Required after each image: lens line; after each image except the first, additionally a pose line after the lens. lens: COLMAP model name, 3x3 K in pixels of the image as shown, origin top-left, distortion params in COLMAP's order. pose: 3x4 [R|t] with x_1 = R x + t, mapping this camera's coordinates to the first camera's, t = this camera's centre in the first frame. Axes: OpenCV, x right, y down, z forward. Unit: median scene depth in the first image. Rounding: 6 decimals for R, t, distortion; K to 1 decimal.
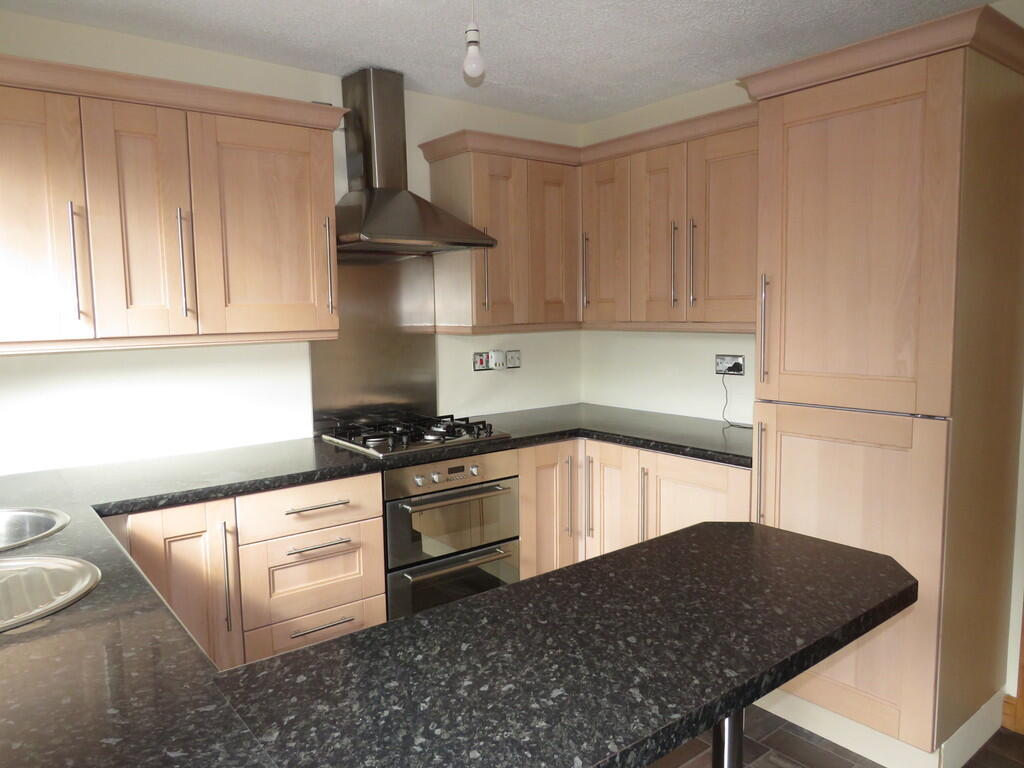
lens RADIAL K [[721.5, 0, 512.0], [0, 721.5, 384.0], [0, 0, 1]] dist [-0.045602, 0.000828]
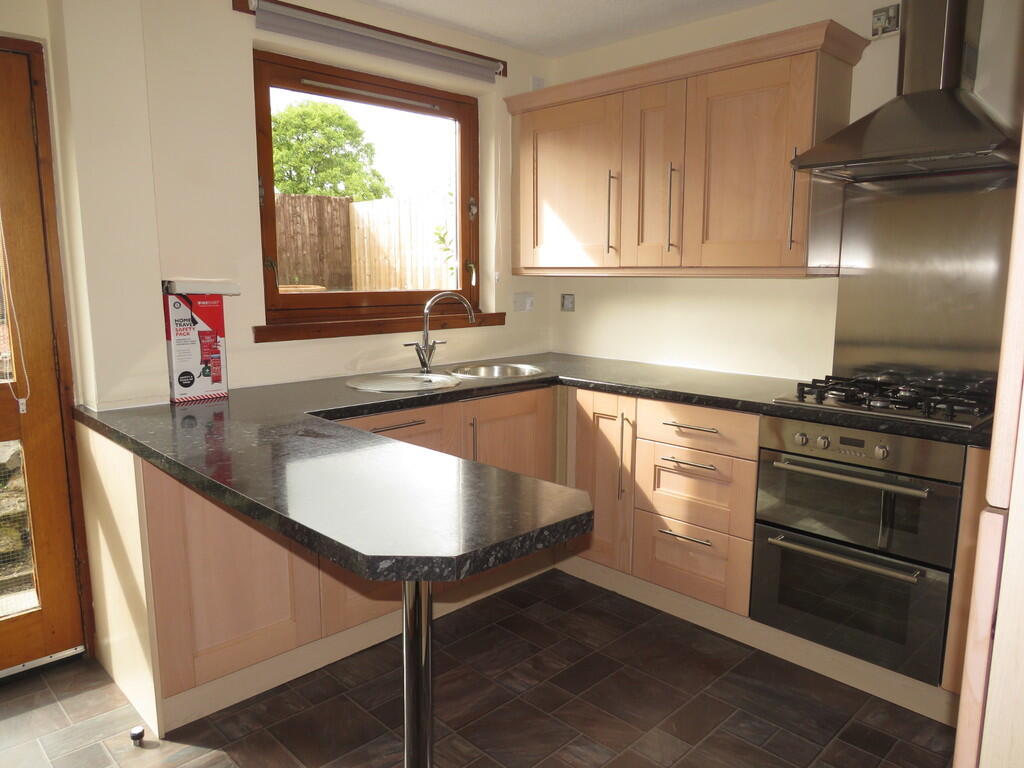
lens RADIAL K [[721.5, 0, 512.0], [0, 721.5, 384.0], [0, 0, 1]] dist [-0.045602, 0.000828]
pose [[0.094621, 0.167856, -0.981260, 0.776368], [-0.101801, 0.982147, 0.158192, -0.038676], [0.990295, 0.084925, 0.110019, 0.619909]]
